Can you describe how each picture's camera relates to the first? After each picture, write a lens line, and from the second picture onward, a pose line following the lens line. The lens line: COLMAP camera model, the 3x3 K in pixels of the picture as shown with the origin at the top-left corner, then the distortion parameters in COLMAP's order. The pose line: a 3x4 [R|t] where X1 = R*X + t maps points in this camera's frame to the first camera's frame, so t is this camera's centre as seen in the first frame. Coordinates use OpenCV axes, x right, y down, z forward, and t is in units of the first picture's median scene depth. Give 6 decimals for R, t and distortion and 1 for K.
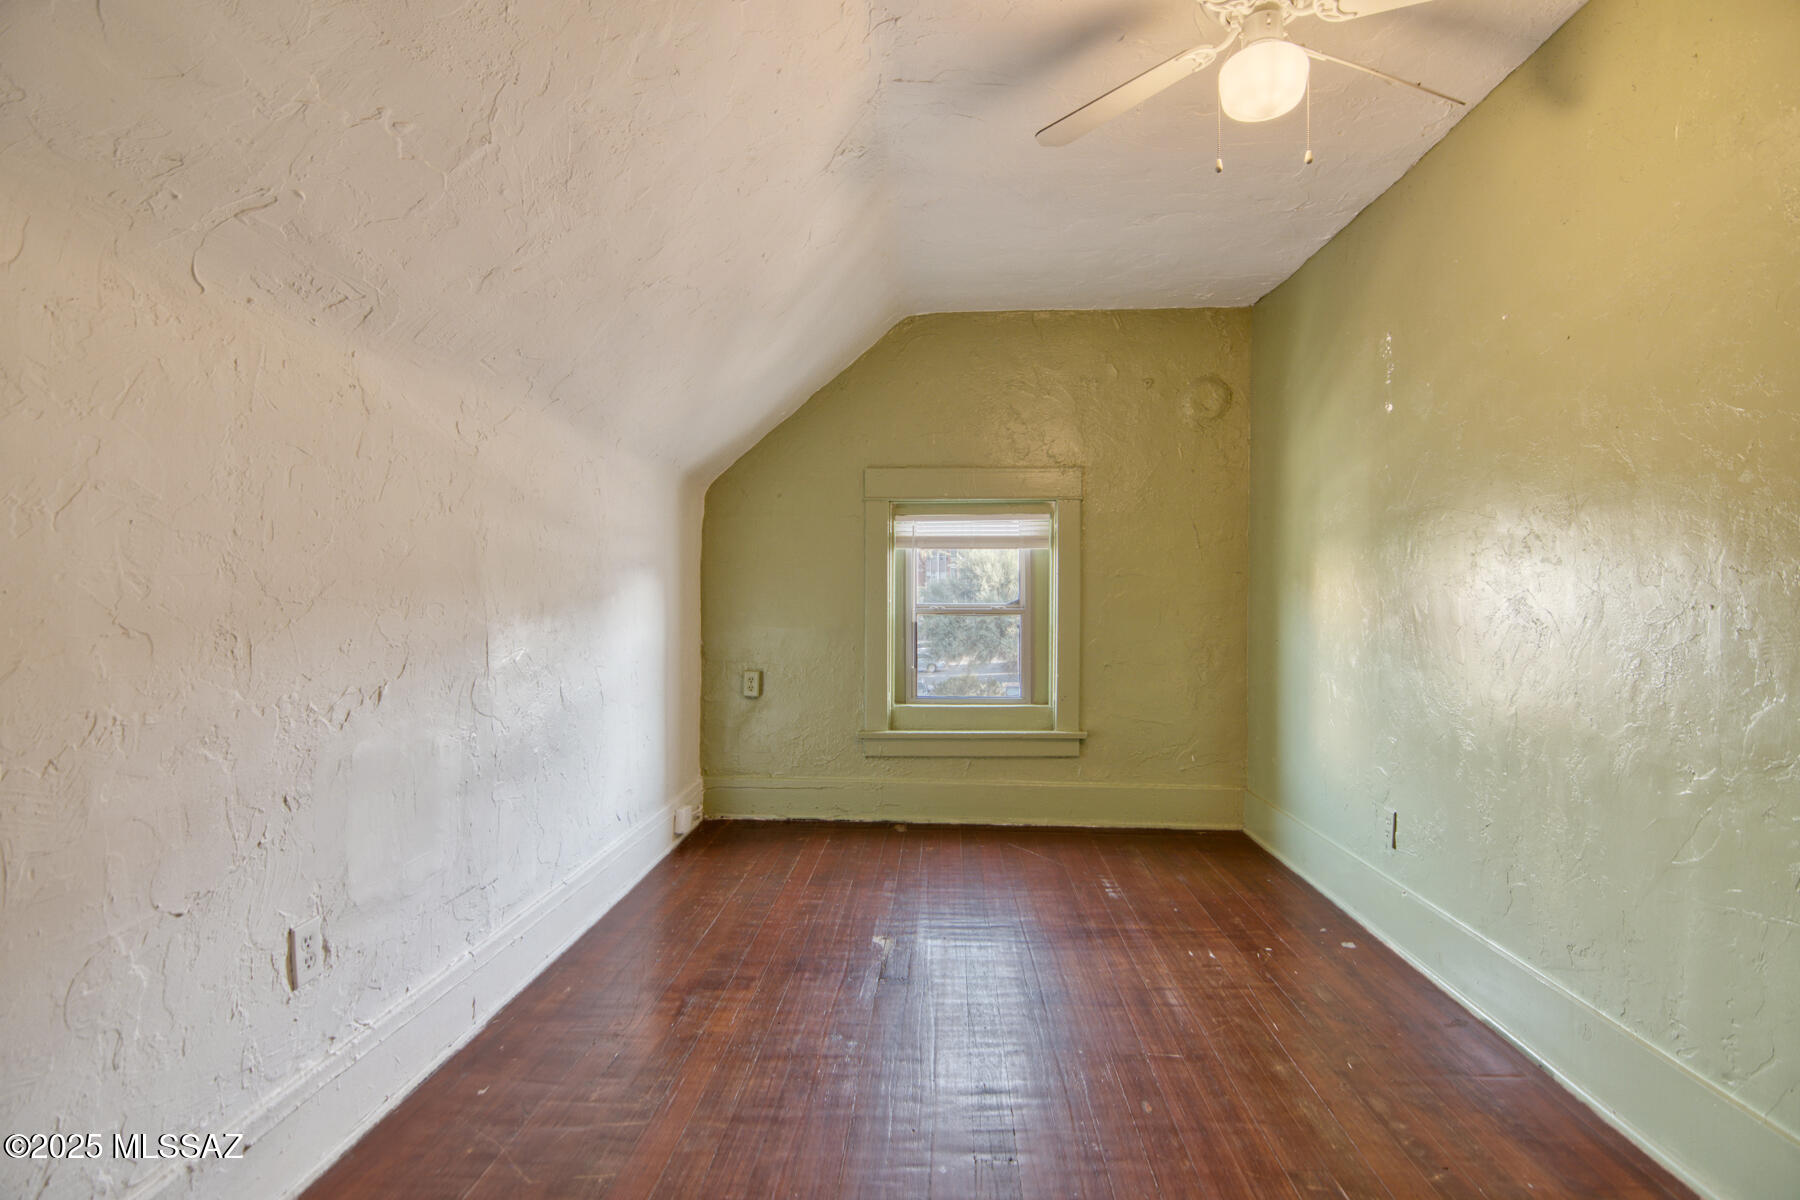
lens RADIAL K [[868.9, 0, 902.6], [0, 868.9, 598.8], [0, 0, 1]] dist [-0.006959, -0.010283]
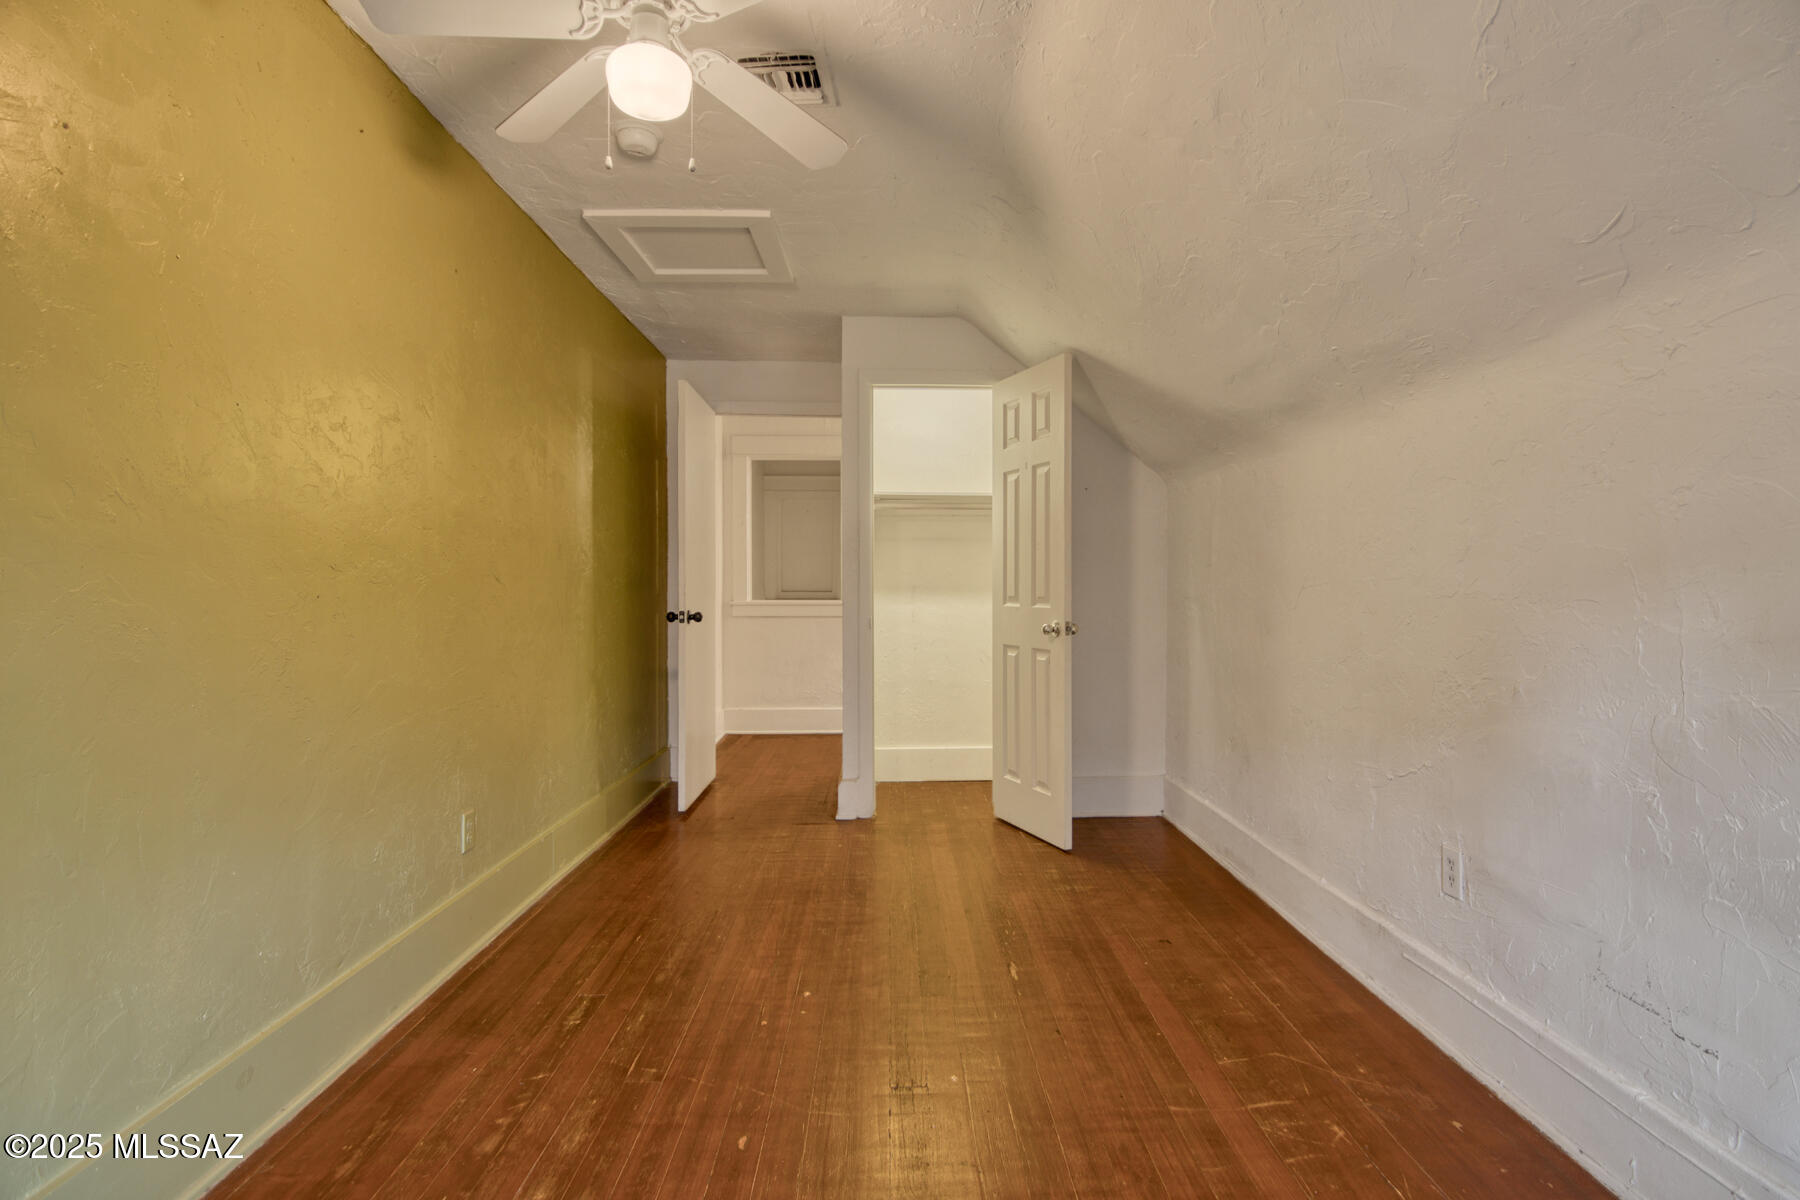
lens RADIAL K [[868.9, 0, 902.6], [0, 868.9, 598.8], [0, 0, 1]] dist [-0.006959, -0.010283]
pose [[-0.997868, -0.002354, -0.065215, 0.190414], [-0.003172, 0.999918, 0.012441, -0.006161], [0.065181, 0.012622, -0.997794, 2.107593]]
